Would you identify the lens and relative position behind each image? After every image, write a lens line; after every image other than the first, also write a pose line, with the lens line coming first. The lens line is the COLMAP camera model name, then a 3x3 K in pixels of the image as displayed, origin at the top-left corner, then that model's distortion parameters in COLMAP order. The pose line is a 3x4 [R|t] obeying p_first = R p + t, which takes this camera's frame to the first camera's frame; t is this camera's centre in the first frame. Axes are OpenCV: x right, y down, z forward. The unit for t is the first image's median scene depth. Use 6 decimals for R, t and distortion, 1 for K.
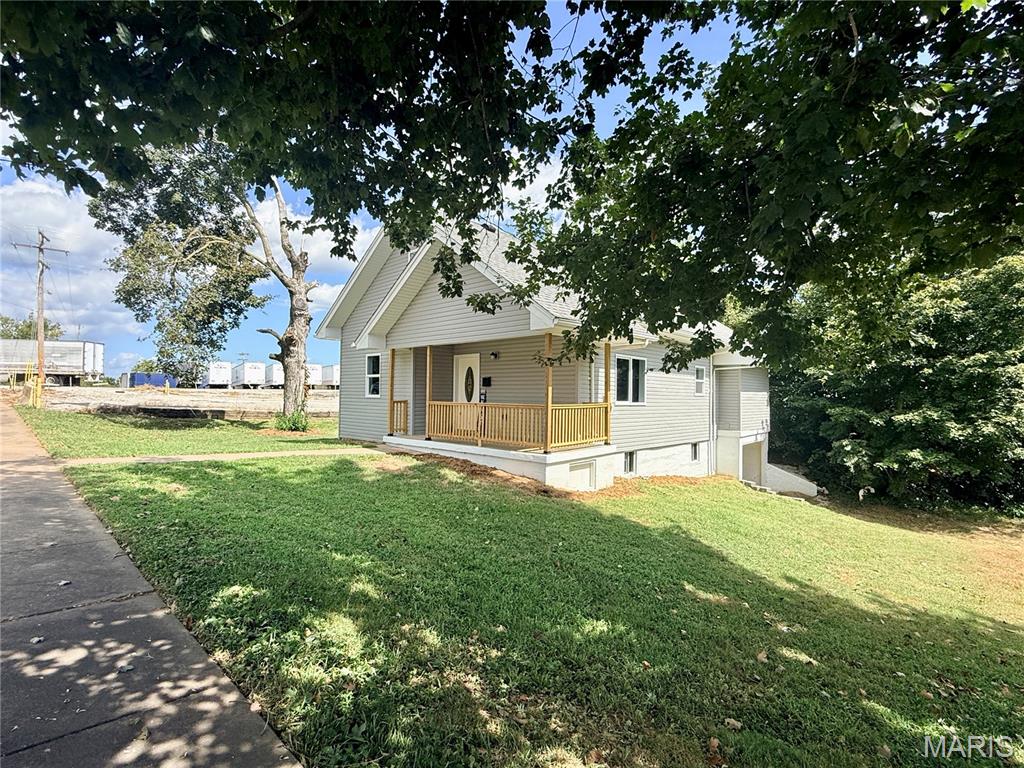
lens RADIAL K [[489.0, 0, 512.0], [0, 489.0, 384.0], [0, 0, 1]] dist [0.000457, -0.001047]
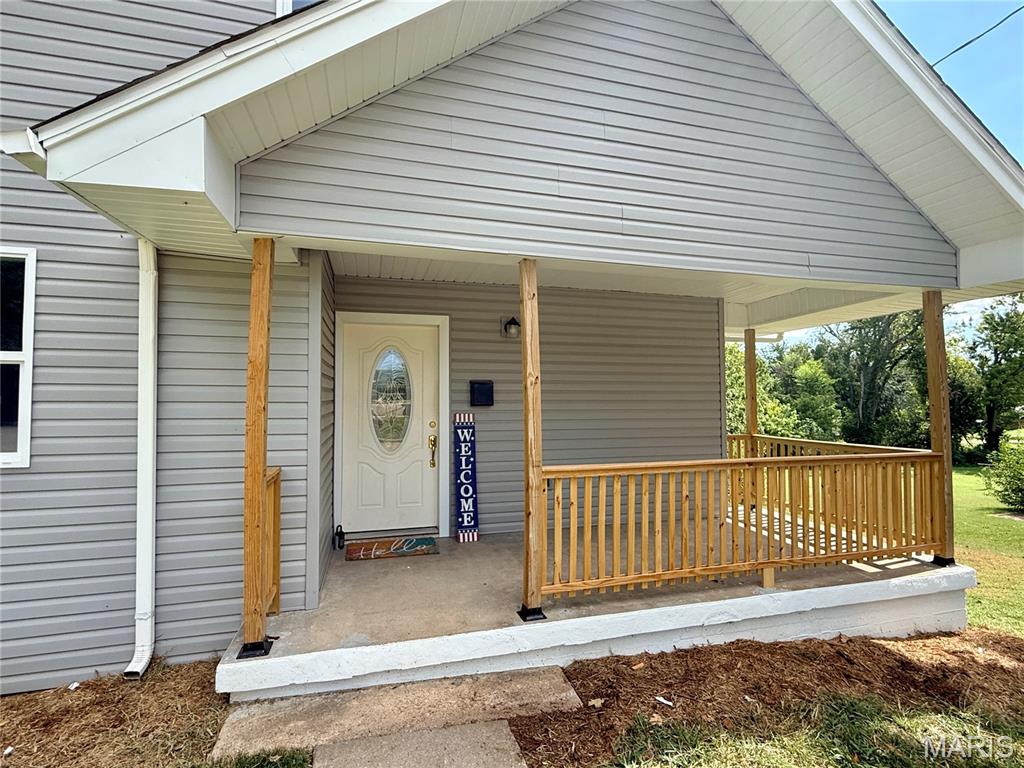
lens RADIAL K [[489.0, 0, 512.0], [0, 489.0, 384.0], [0, 0, 1]] dist [0.000457, -0.001047]
pose [[0.522794, 0.020757, 0.852206, -0.282648], [-0.008761, 0.999782, -0.018977, -0.003935], [-0.852414, 0.002455, 0.522862, 0.608056]]
